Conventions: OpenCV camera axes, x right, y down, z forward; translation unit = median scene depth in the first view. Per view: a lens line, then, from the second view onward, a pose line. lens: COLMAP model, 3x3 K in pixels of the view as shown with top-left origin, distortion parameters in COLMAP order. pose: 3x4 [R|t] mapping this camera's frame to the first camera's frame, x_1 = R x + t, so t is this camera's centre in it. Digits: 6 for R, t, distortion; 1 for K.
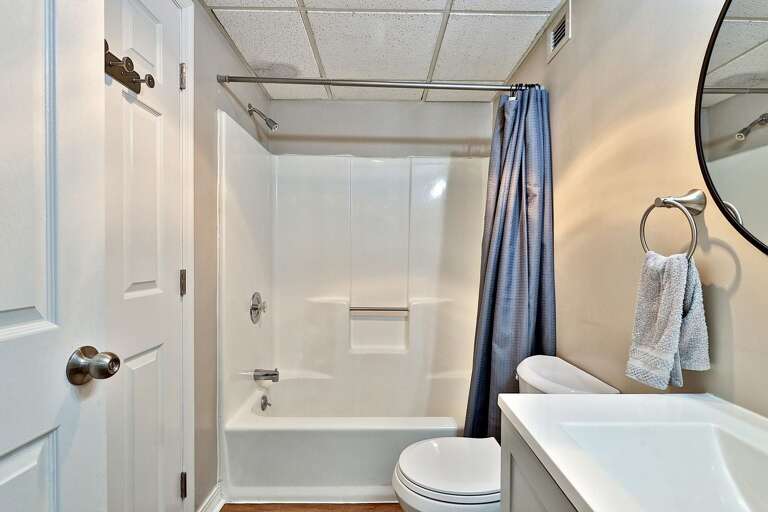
lens RADIAL K [[367.8, 0, 384.0], [0, 367.8, 256.0], [0, 0, 1]] dist [0.000833, -0.000556]
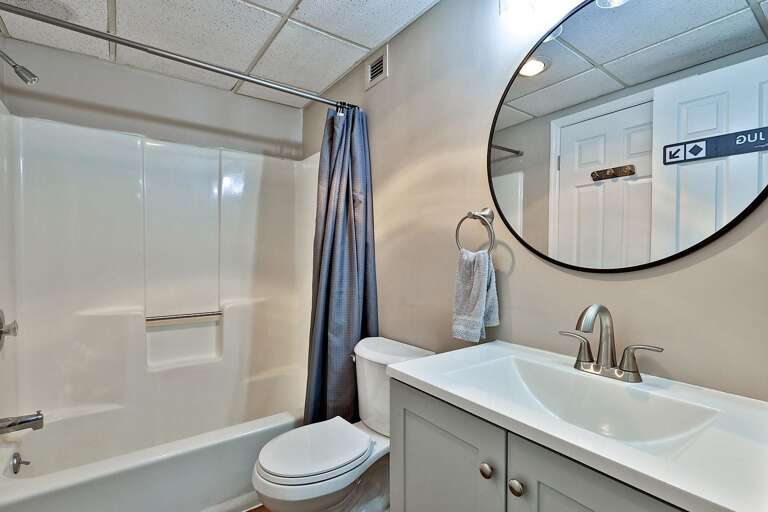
lens RADIAL K [[367.8, 0, 384.0], [0, 367.8, 256.0], [0, 0, 1]] dist [0.000833, -0.000556]
pose [[0.815520, -0.011046, 0.578624, -0.203824], [0.010943, 0.999933, 0.003665, 0.003785], [-0.578626, 0.003343, 0.815586, 0.005185]]
